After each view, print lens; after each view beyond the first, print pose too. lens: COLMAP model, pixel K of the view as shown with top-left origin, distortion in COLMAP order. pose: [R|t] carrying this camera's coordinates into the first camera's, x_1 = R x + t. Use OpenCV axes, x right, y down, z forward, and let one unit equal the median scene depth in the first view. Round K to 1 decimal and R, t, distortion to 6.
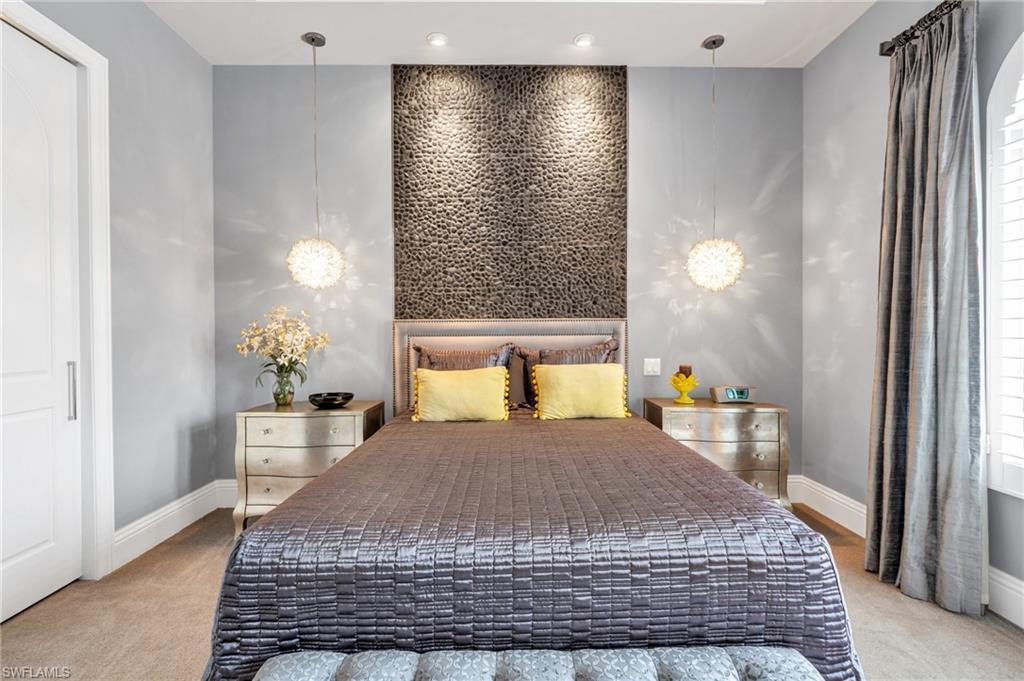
lens RADIAL K [[466.6, 0, 512.4], [0, 466.6, 338.6], [0, 0, 1]] dist [-0.008935, 0.001386]
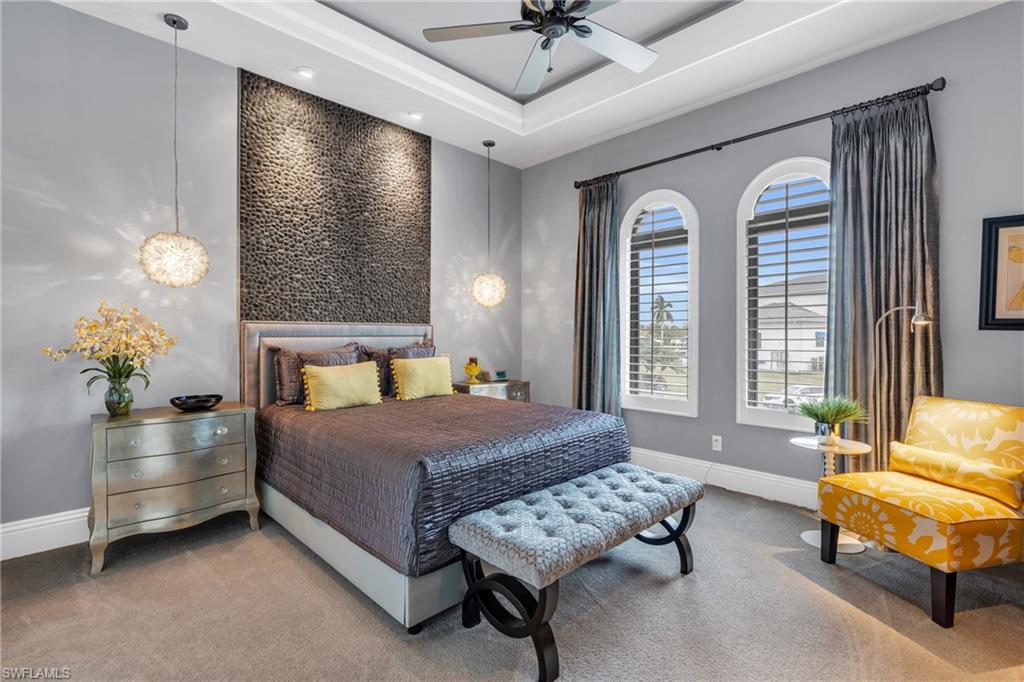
lens RADIAL K [[466.6, 0, 511.2], [0, 466.6, 339.5], [0, 0, 1]] dist [-0.008935, 0.001386]
pose [[0.720002, -0.001268, 0.693971, -0.529717], [0.003331, 0.999993, -0.001629, 0.003893], [-0.693964, 0.003484, 0.720001, -0.132448]]
